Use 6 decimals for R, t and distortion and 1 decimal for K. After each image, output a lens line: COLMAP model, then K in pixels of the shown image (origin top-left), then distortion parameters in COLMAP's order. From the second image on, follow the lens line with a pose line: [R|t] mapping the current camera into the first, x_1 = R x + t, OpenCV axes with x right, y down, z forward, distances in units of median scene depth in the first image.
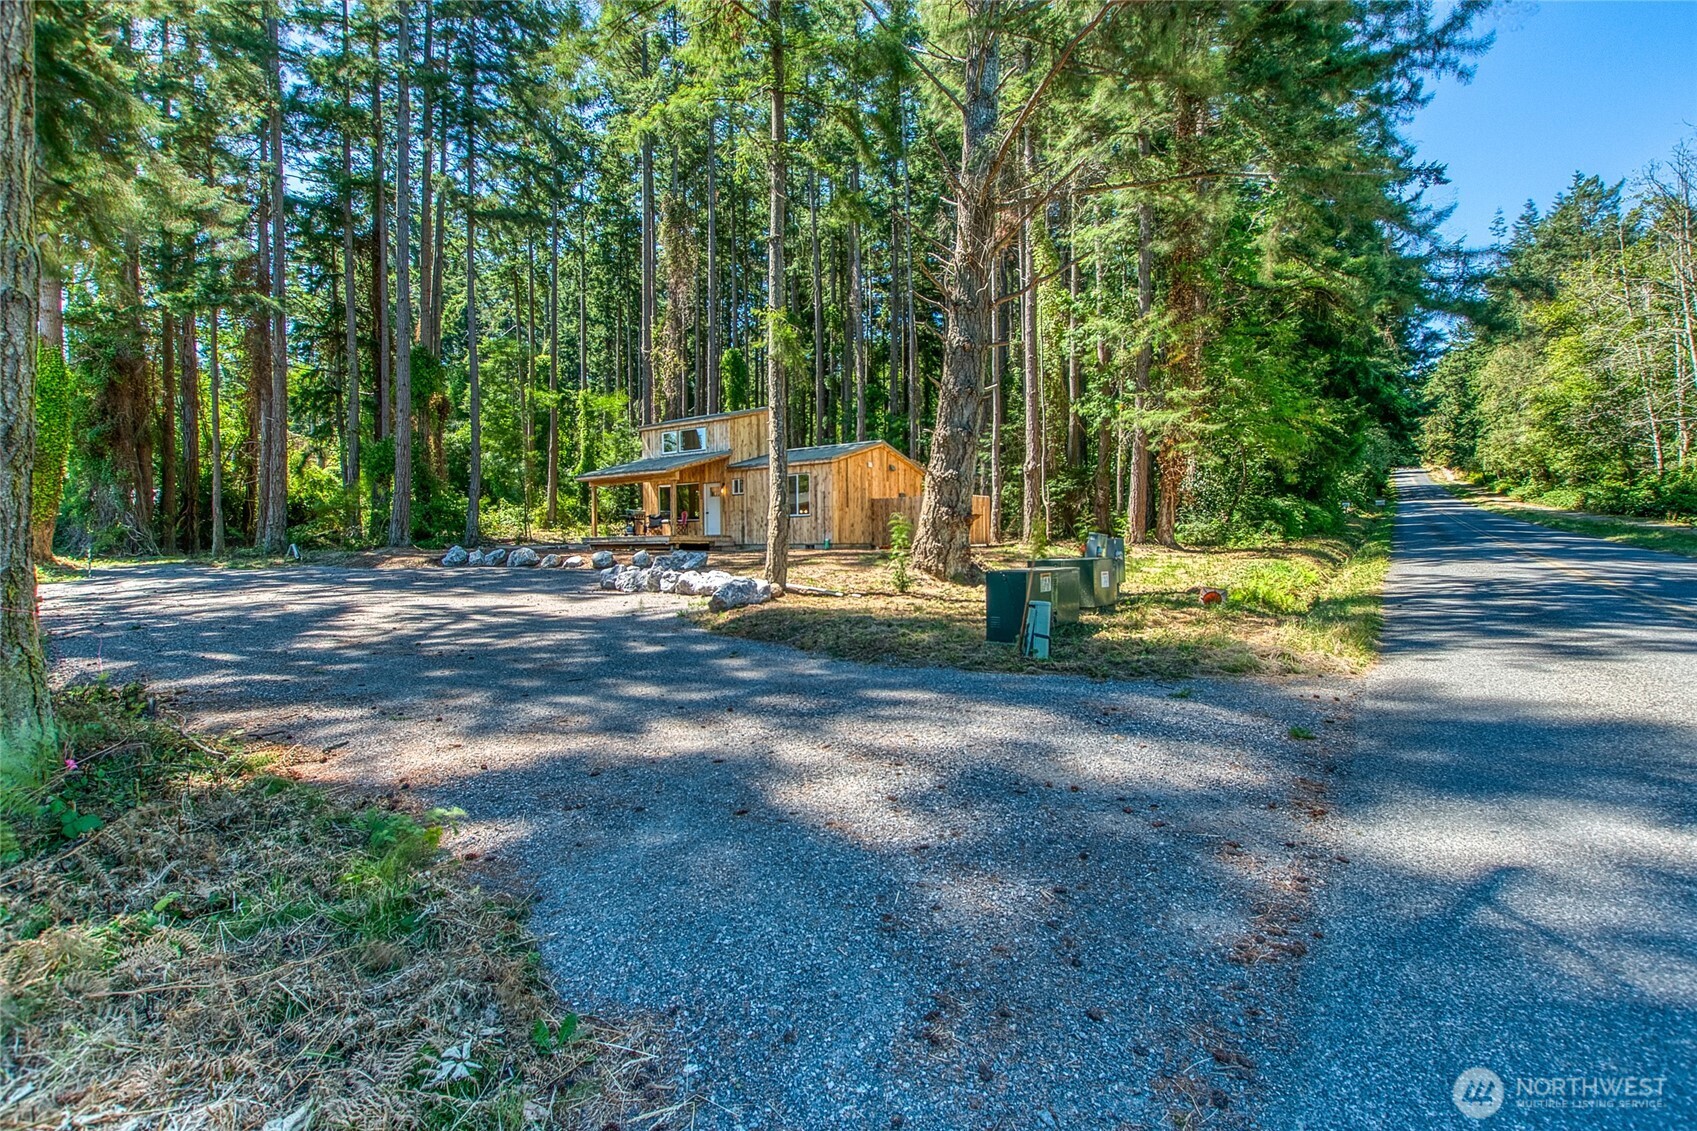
lens RADIAL K [[742.2, 0, 846.6], [0, 742.2, 556.7], [0, 0, 1]] dist [-0.001487, -0.000035]
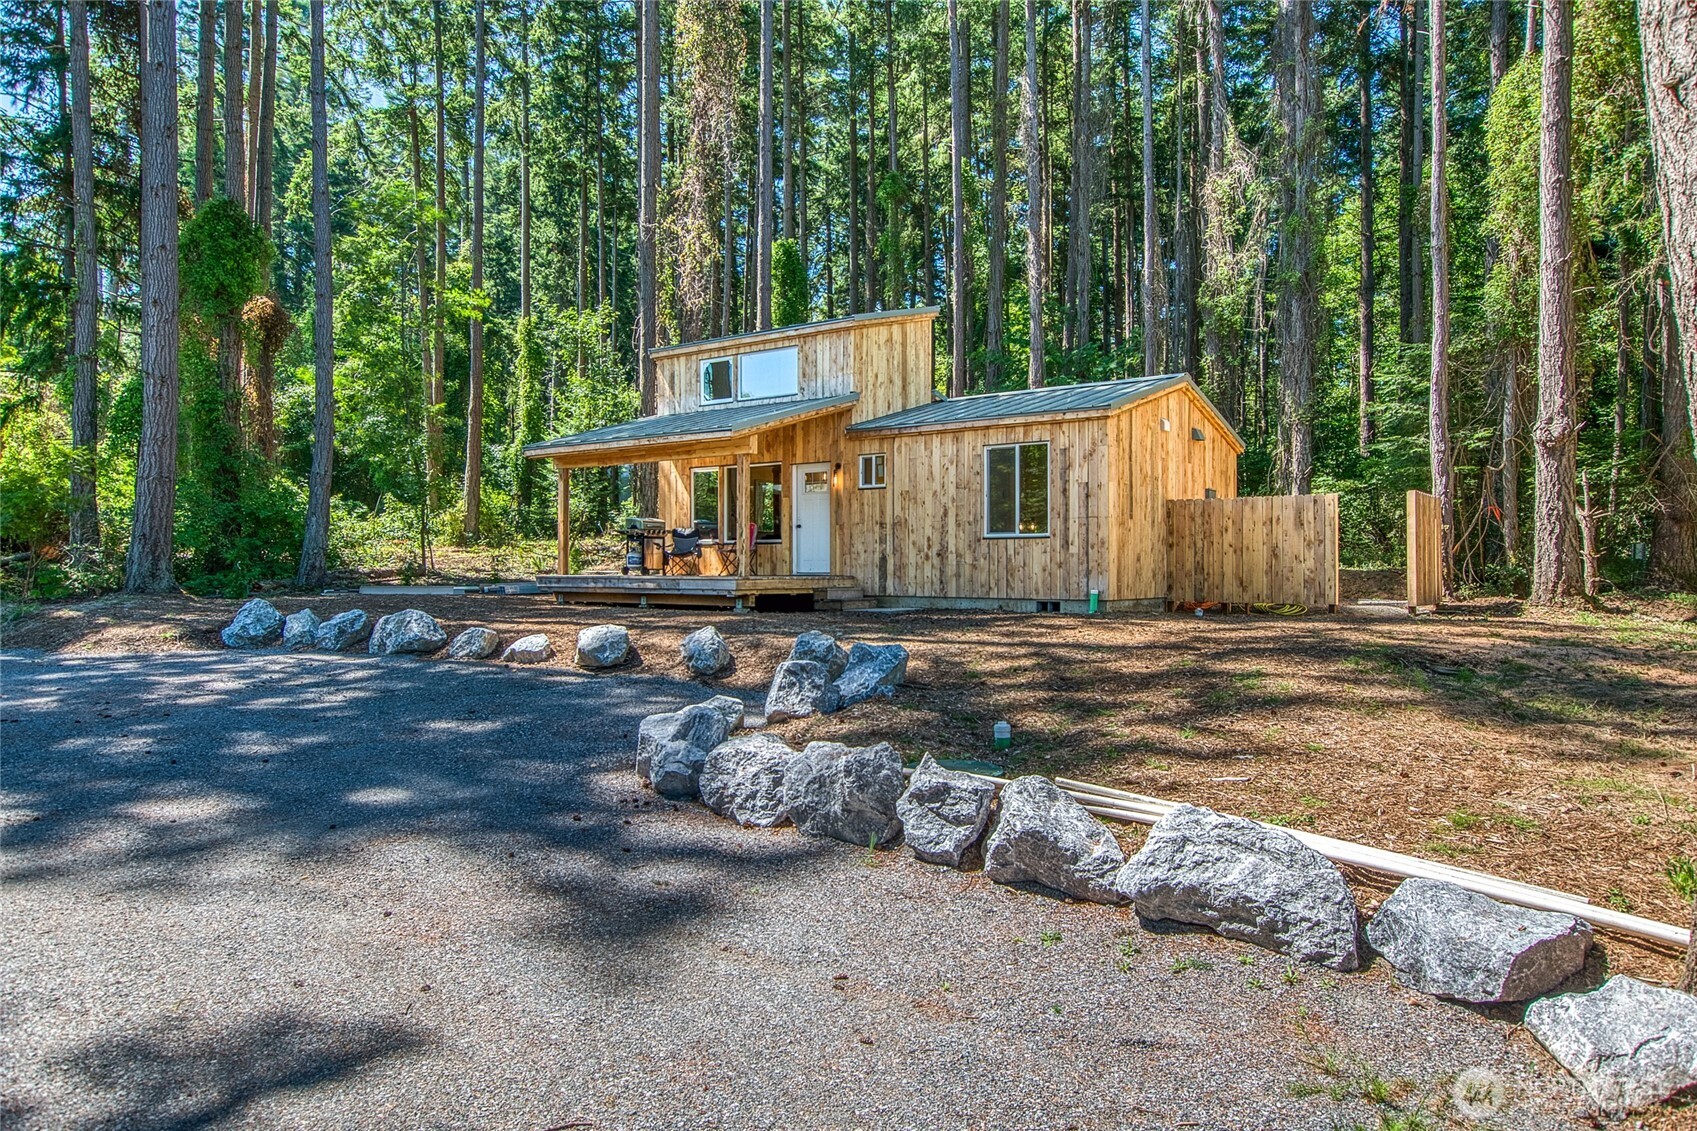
lens RADIAL K [[1070.9, 0, 849.7], [0, 1070.9, 574.7], [0, 0, 1]] dist [0.029773, 0.001055]
pose [[0.999252, 0.011940, -0.036781, -0.089648], [-0.012250, 0.999891, -0.008234, -0.016059], [0.036679, 0.008678, 0.999289, 0.218707]]
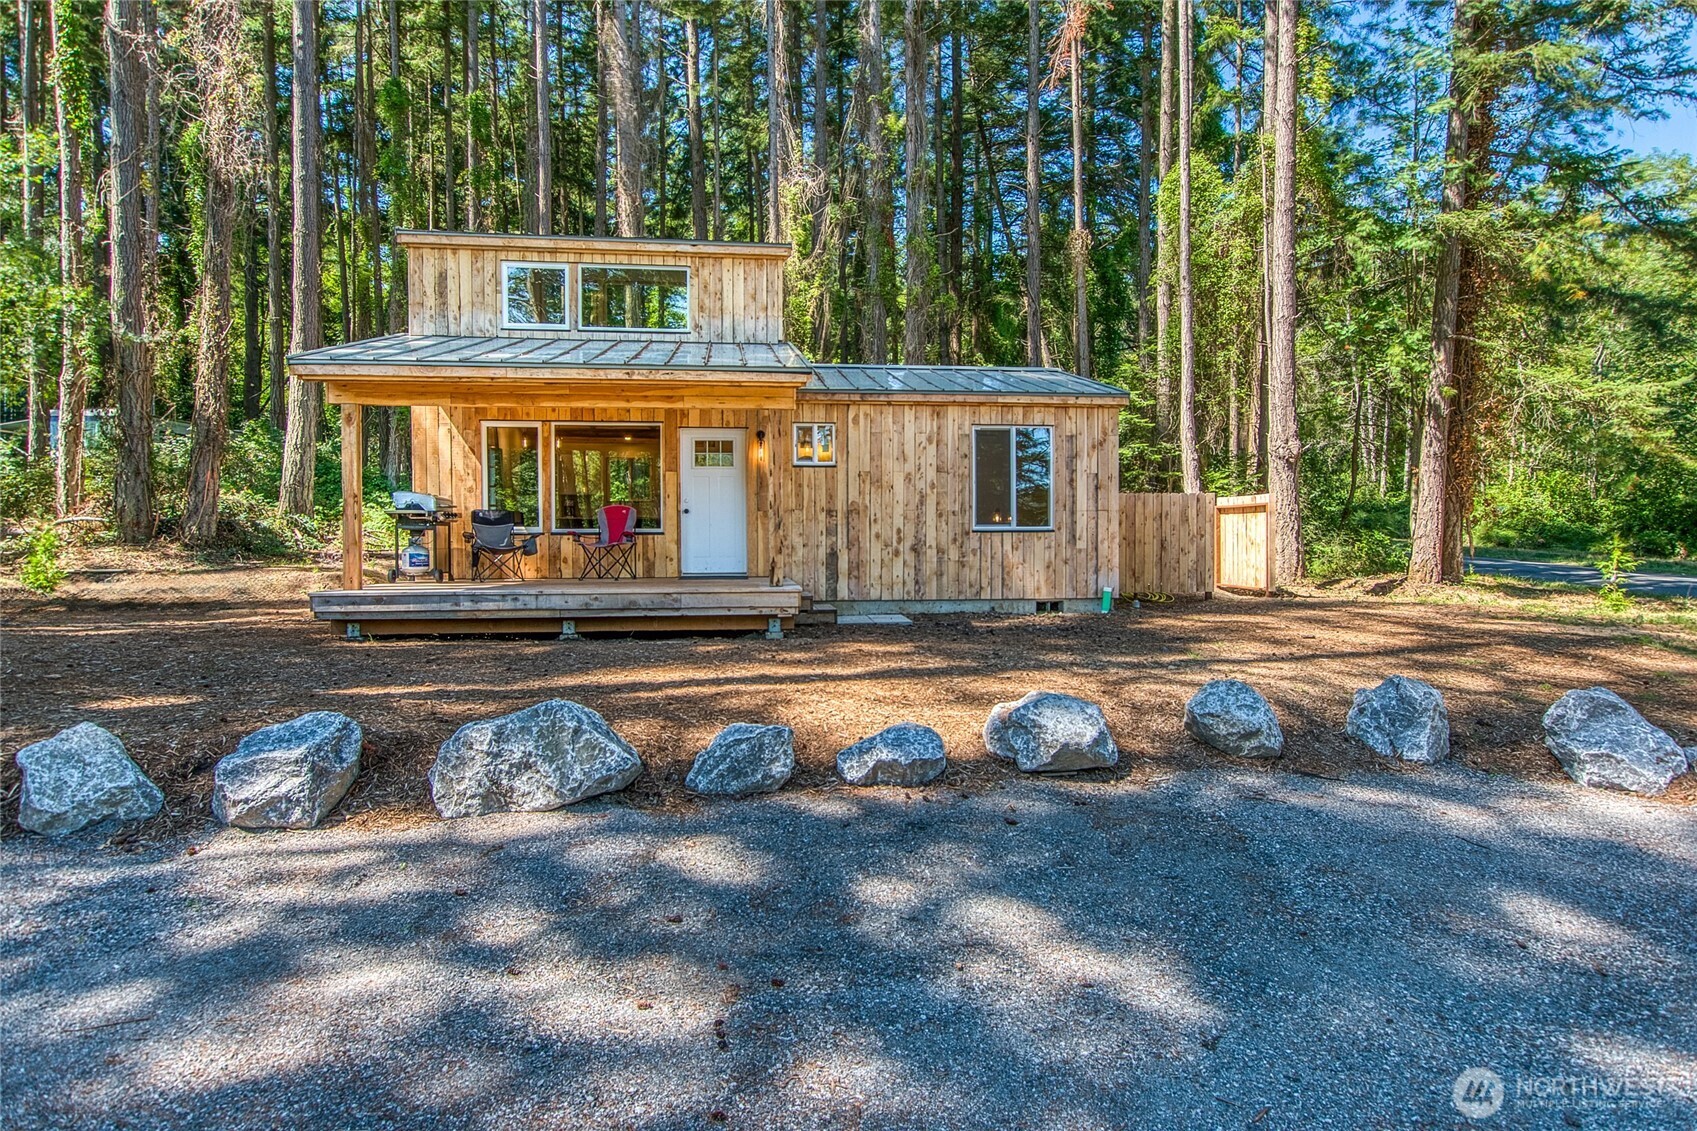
lens RADIAL K [[920.9, 0, 849.0], [0, 920.9, 554.0], [0, 0, 1]] dist [-0.002427, -0.000167]
pose [[0.755713, -0.002729, 0.654897, -0.288212], [0.005665, 0.999981, -0.002370, -0.025972], [-0.654879, 0.005501, 0.755714, 0.428035]]
